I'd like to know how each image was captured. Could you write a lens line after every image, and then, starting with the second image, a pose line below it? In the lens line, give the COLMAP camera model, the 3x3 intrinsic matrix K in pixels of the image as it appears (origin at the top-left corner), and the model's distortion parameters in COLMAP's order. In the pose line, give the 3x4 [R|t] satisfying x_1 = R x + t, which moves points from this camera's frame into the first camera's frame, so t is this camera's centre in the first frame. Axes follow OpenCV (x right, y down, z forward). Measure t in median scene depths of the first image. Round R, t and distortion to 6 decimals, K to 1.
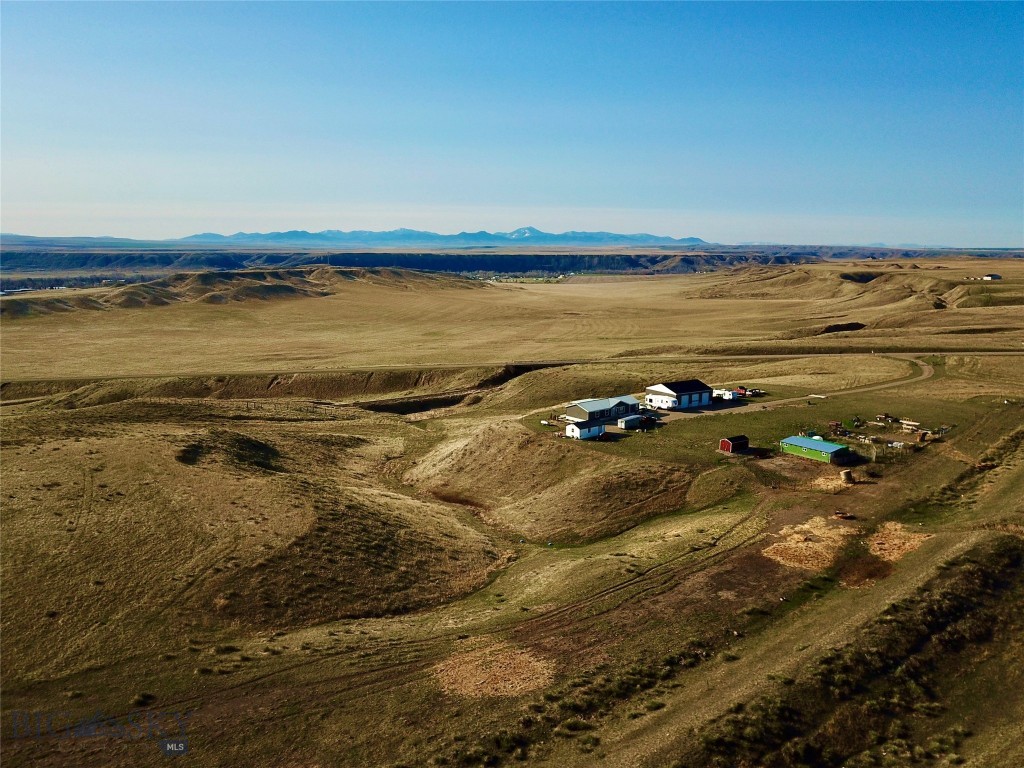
lens RADIAL K [[780.2, 0, 508.5], [0, 780.2, 389.2], [0, 0, 1]] dist [0.027039, -0.038234]
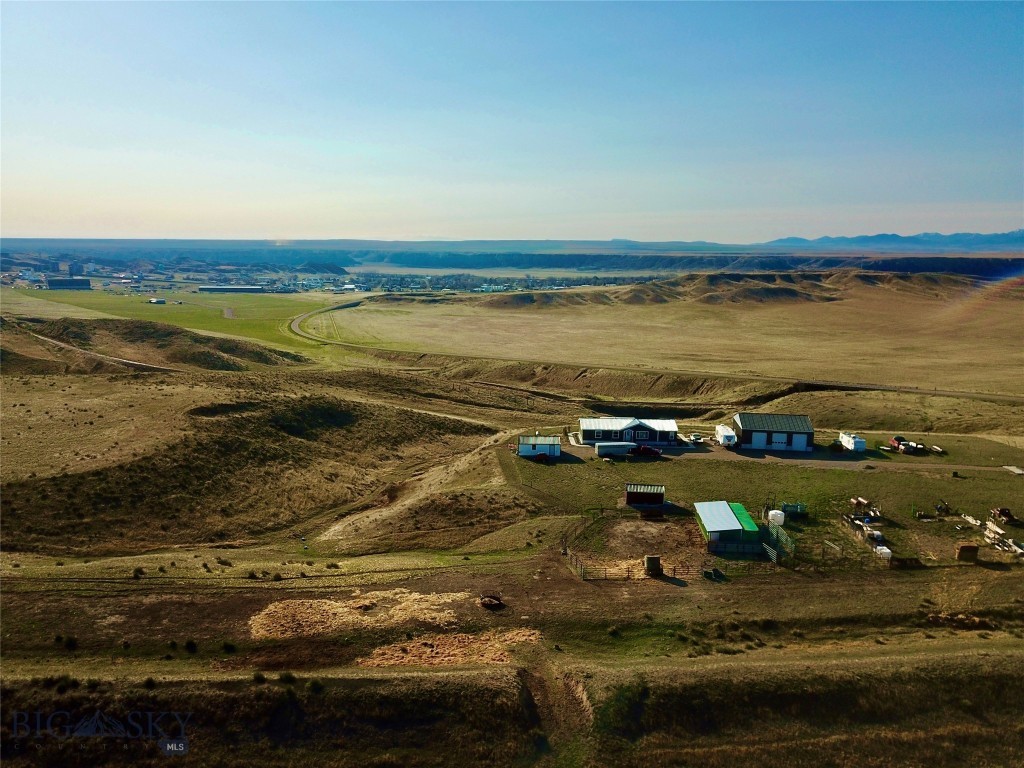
lens RADIAL K [[780.2, 0, 508.5], [0, 780.2, 389.2], [0, 0, 1]] dist [0.027039, -0.038234]
pose [[0.758810, 0.116620, -0.640786, 0.099722], [-0.120063, 0.992025, 0.038366, -0.006240], [0.640150, 0.047822, 0.766760, 0.054299]]
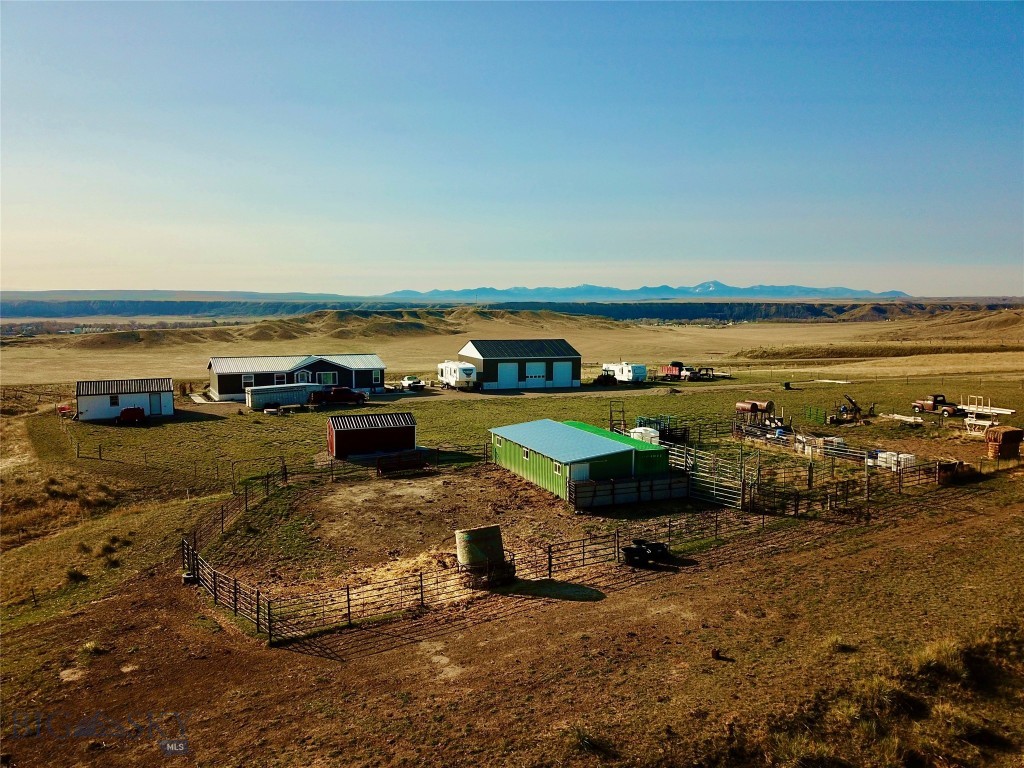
lens RADIAL K [[771.9, 0, 512.0], [0, 771.9, 384.0], [0, 0, 1]] dist [0.015131, -0.004982]
pose [[0.973248, 0.021604, -0.228740, 0.065281], [-0.038869, 0.996701, -0.071245, 0.010544], [0.226446, 0.078229, 0.970877, 0.105326]]
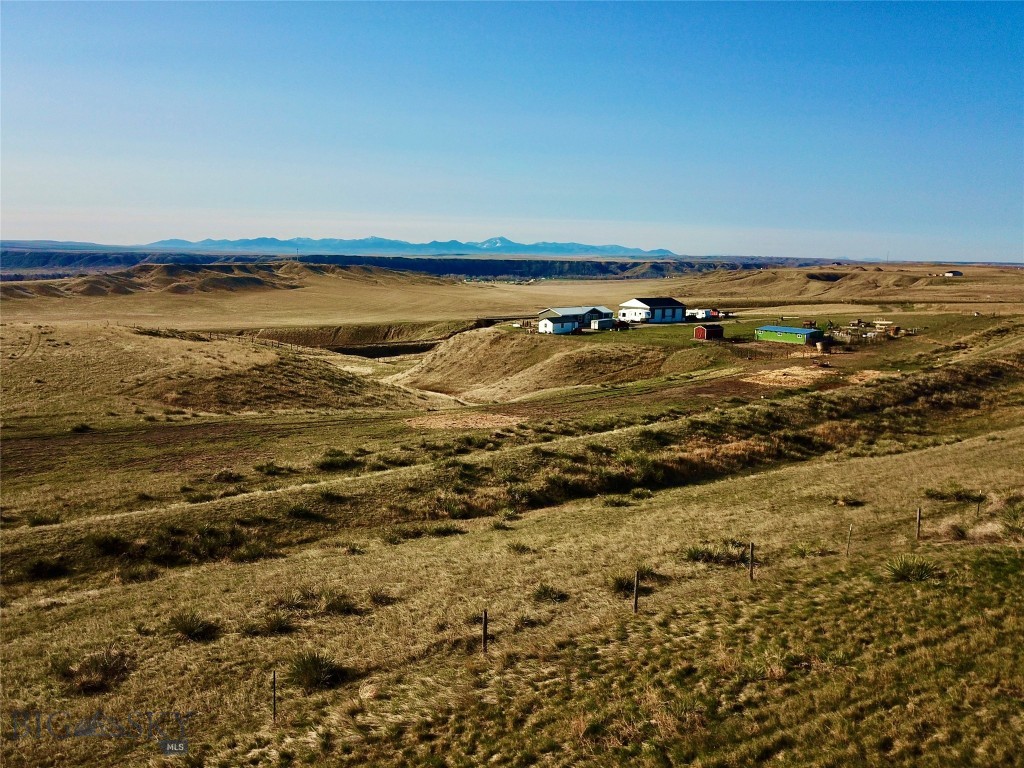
lens RADIAL K [[780.2, 0, 508.5], [0, 780.2, 389.2], [0, 0, 1]] dist [0.027039, -0.038234]
pose [[0.999282, 0.004300, 0.037639, -0.000046], [-0.003785, 0.999899, -0.013732, 0.023891], [-0.037695, 0.013580, 0.999197, 0.004091]]
